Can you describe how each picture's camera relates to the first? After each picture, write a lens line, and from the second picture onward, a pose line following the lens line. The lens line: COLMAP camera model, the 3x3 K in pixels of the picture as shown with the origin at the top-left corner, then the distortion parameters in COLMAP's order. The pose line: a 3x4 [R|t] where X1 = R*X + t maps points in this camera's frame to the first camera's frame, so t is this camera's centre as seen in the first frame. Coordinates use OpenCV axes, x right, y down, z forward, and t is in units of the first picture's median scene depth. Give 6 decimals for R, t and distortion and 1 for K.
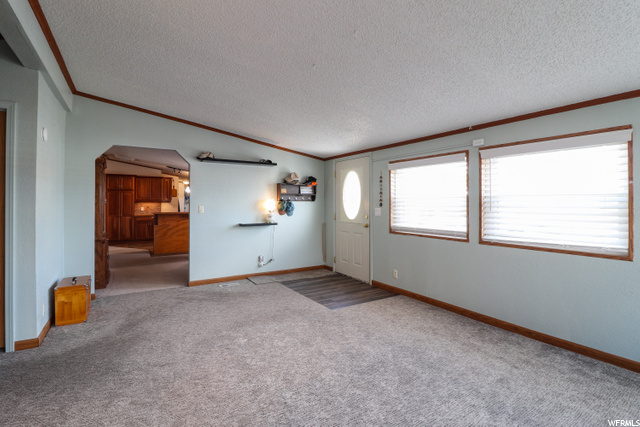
lens RADIAL K [[303.7, 0, 319.6], [0, 303.7, 196.1], [0, 0, 1]] dist [0.001355, 0.000333]
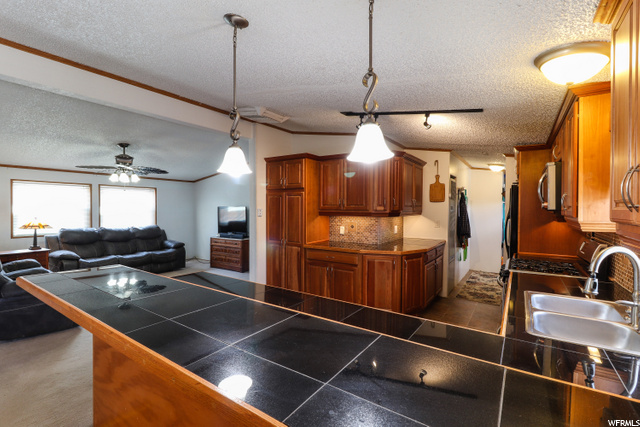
lens RADIAL K [[295.8, 0, 315.1], [0, 295.8, 212.5], [0, 0, 1]] dist [0.000522, -0.000888]
pose [[0.388034, 0.017821, -0.921473, -0.209622], [0.011467, 0.999642, 0.024161, 0.005828], [0.921574, -0.019942, 0.387691, 0.846783]]
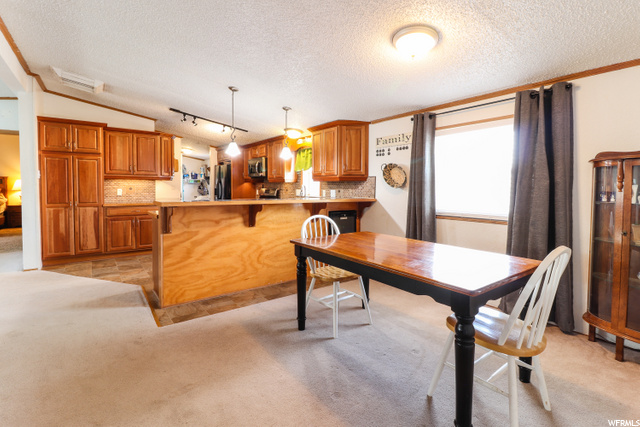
lens RADIAL K [[303.7, 0, 319.6], [0, 303.7, 196.1], [0, 0, 1]] dist [0.001355, 0.000333]
pose [[0.997013, 0.007301, 0.076888, -0.295074], [-0.011111, 0.998725, 0.049243, 0.020830], [-0.076430, -0.049951, 0.995823, 0.476250]]
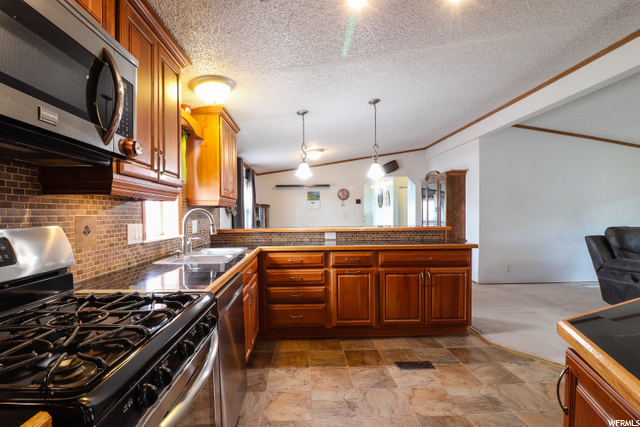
lens RADIAL K [[313.4, 0, 308.7], [0, 313.4, 218.9], [0, 0, 1]] dist [0.000174, -0.000231]
pose [[-0.854234, -0.000558, 0.519888, -0.491013], [-0.002415, 0.999993, -0.002896, 0.034927], [-0.519883, -0.003730, -0.854229, 1.198926]]
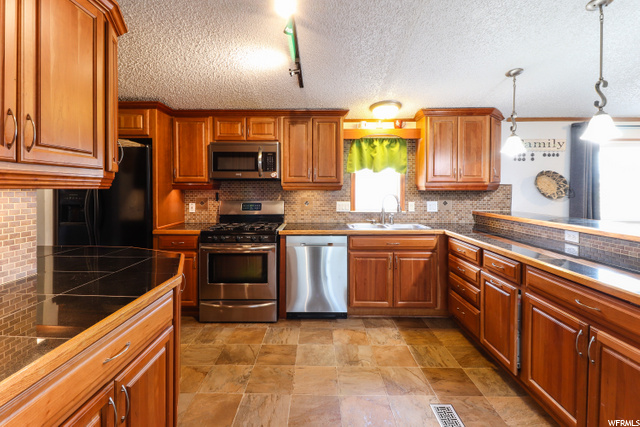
lens RADIAL K [[297.9, 0, 314.5], [0, 297.9, 193.1], [0, 0, 1]] dist [0.017182, -0.000152]
pose [[0.554433, -0.009789, 0.832171, -0.617652], [-0.019661, 0.999498, 0.024856, 0.018885], [-0.831996, -0.030142, 0.553962, 0.909727]]
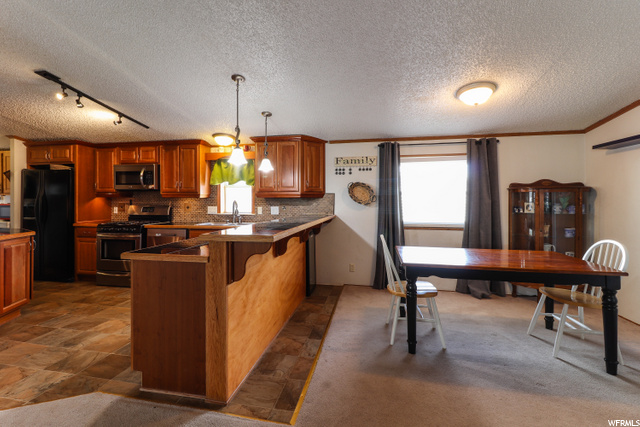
lens RADIAL K [[296.5, 0, 315.9], [0, 296.5, 199.5], [0, 0, 1]] dist [0.002007, -0.000477]
pose [[0.691732, 0.003037, 0.722148, -0.527470], [-0.018326, 0.999743, 0.013349, 0.016672], [-0.721922, -0.022468, 0.691609, 0.618870]]
